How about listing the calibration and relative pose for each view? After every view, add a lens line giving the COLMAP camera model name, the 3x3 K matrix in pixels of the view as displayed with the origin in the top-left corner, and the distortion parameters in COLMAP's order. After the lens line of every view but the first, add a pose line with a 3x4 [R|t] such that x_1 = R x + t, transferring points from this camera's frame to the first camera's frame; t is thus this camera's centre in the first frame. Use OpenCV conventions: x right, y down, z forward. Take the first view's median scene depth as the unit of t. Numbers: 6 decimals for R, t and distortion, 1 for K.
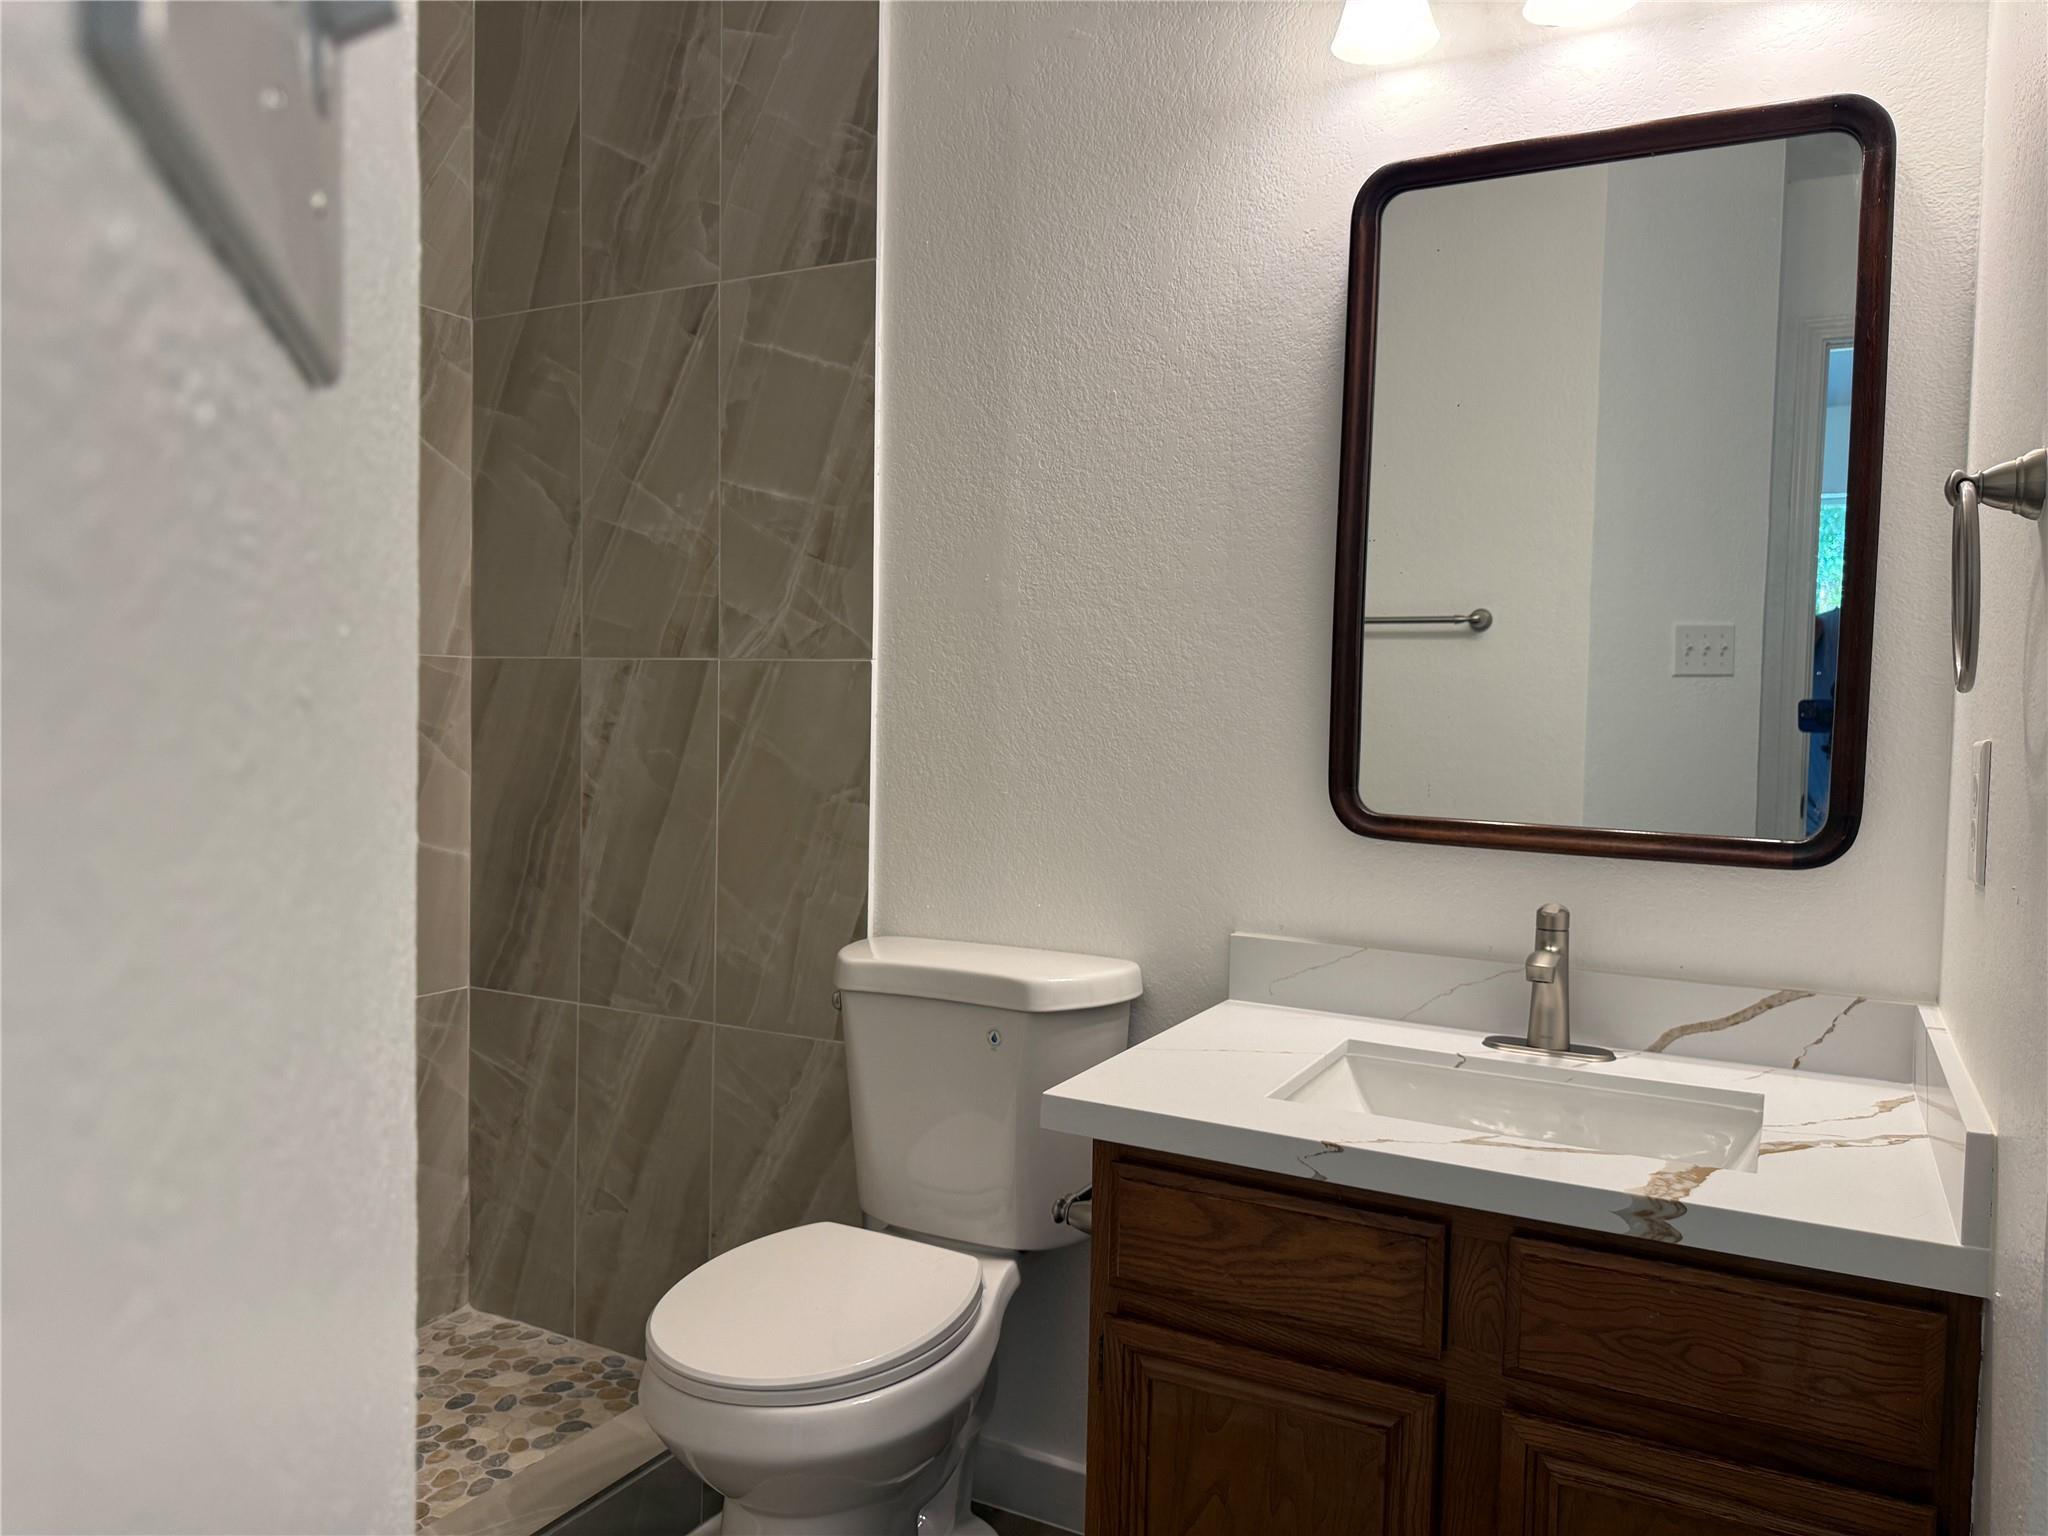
lens RADIAL K [[1442.5, 0, 1020.1], [0, 1442.5, 778.2], [0, 0, 1]] dist [0.043318, -0.068881]
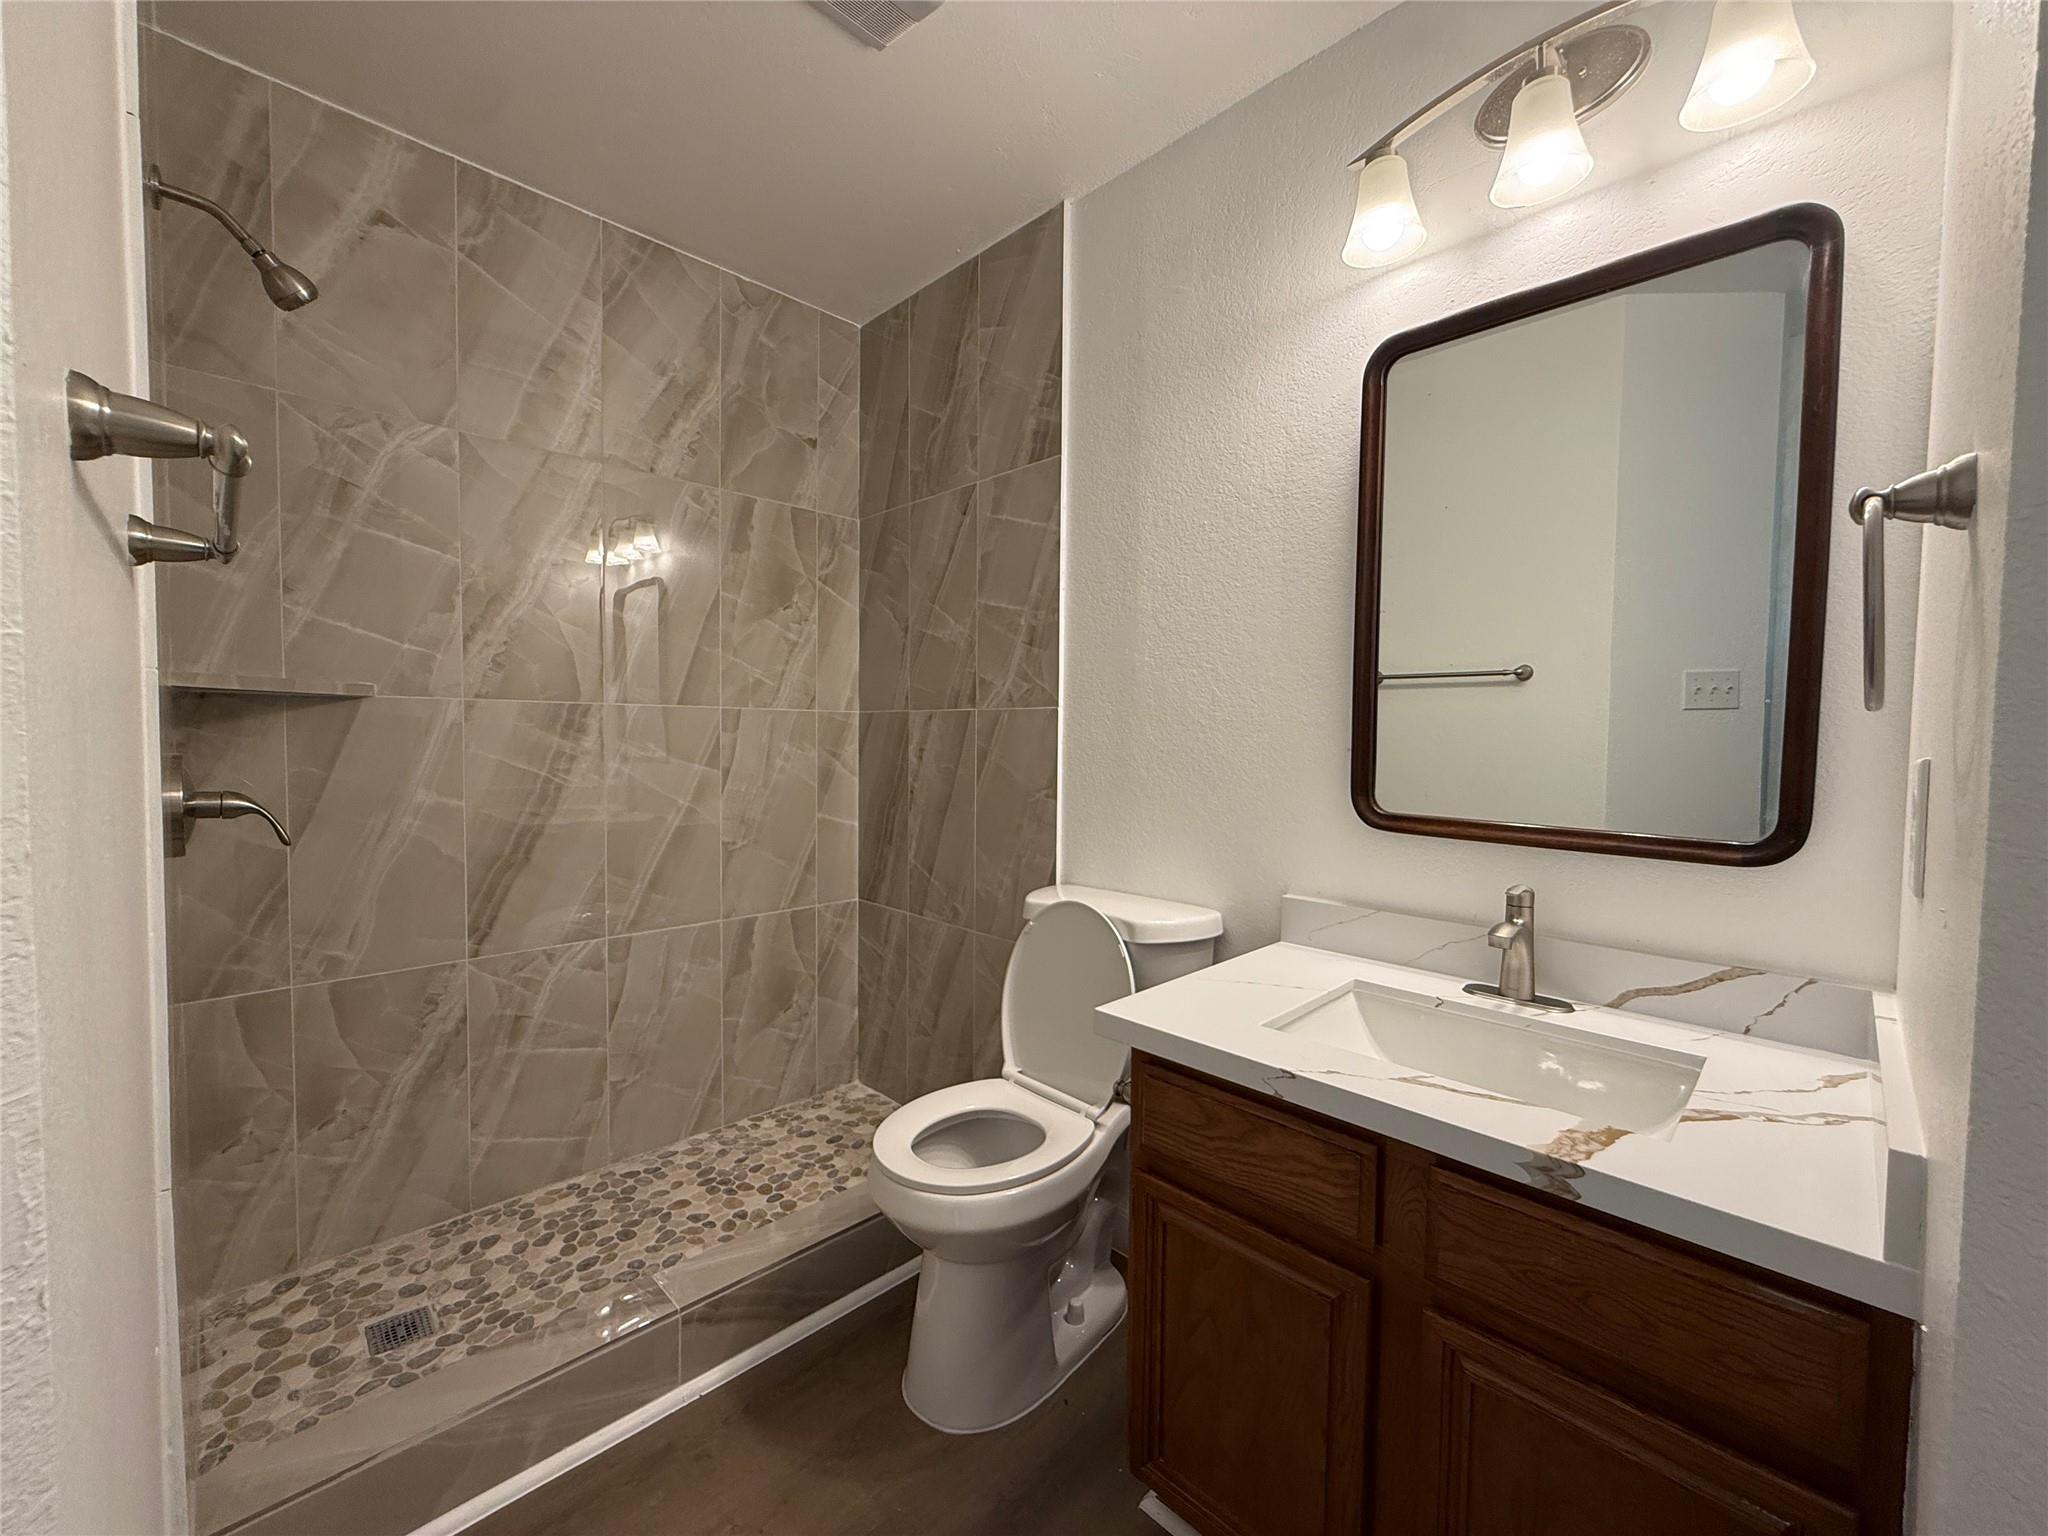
lens RADIAL K [[813.8, 0, 1020.2], [0, 813.8, 770.1], [0, 0, 1]] dist [-0.003059, 0.000170]
pose [[0.955350, 0.001898, -0.295471, 0.120281], [-0.005027, 0.999939, -0.009833, -0.004808], [0.295435, 0.010880, 0.955301, 0.139426]]
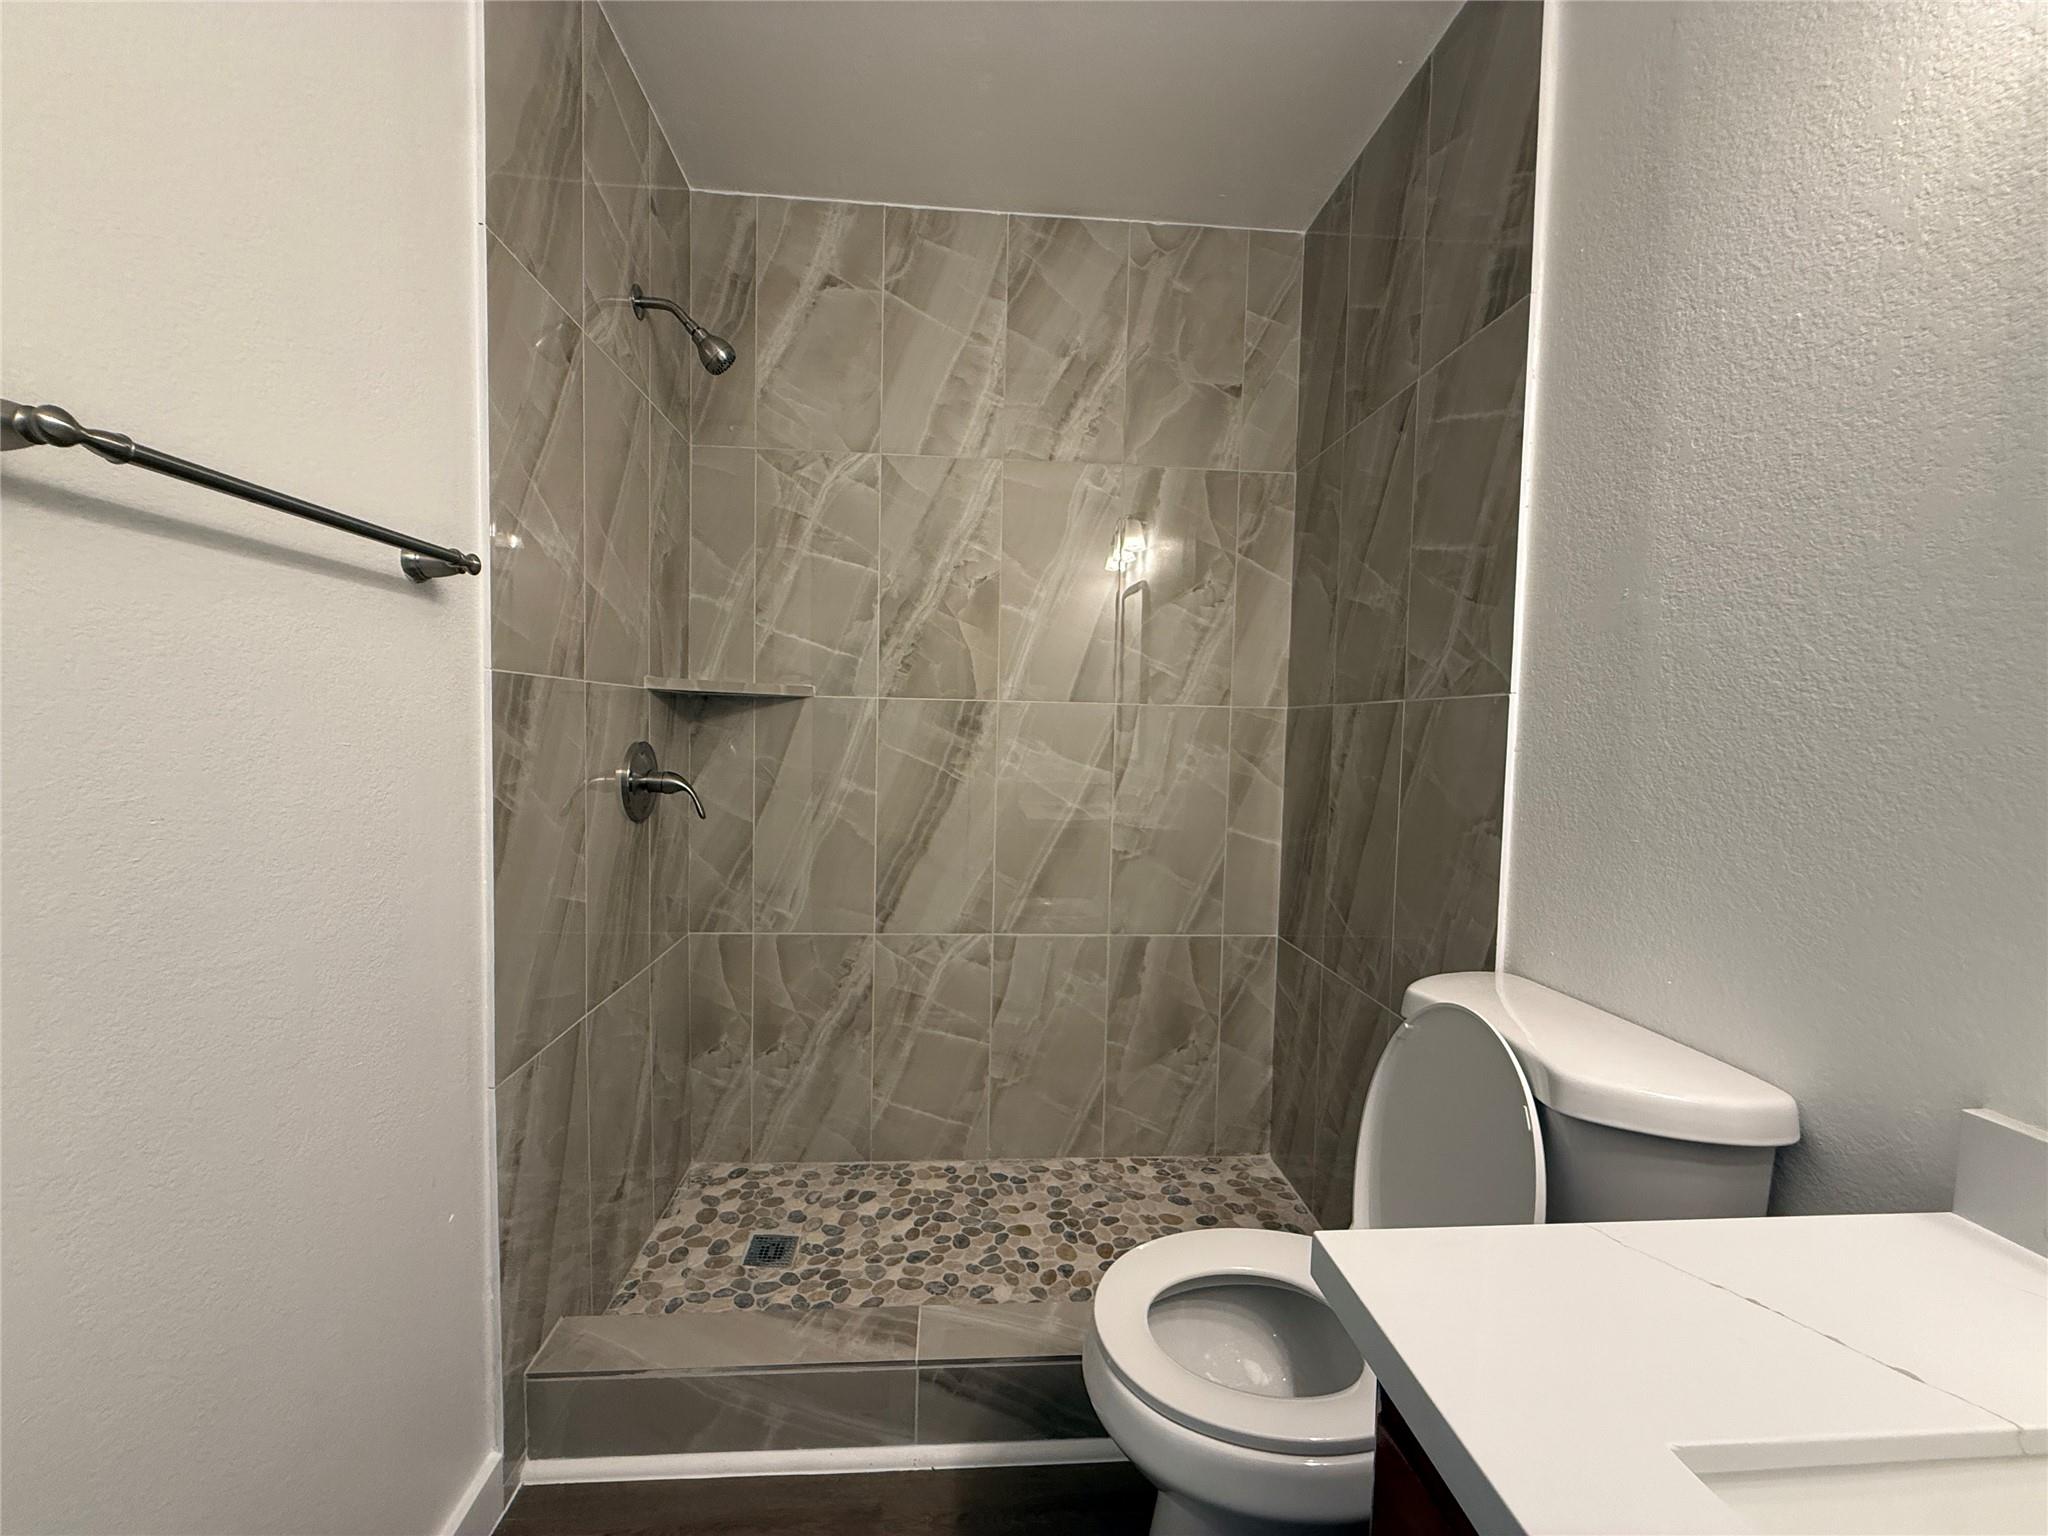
lens RADIAL K [[809.2, 0, 1017.3], [0, 809.2, 771.7], [0, 0, 1]] dist [-0.001144, -0.003832]
pose [[0.537350, 0.033453, -0.842695, 0.187975], [-0.052240, 0.998614, 0.006331, -0.013753], [0.841740, 0.040620, 0.538354, 0.413644]]
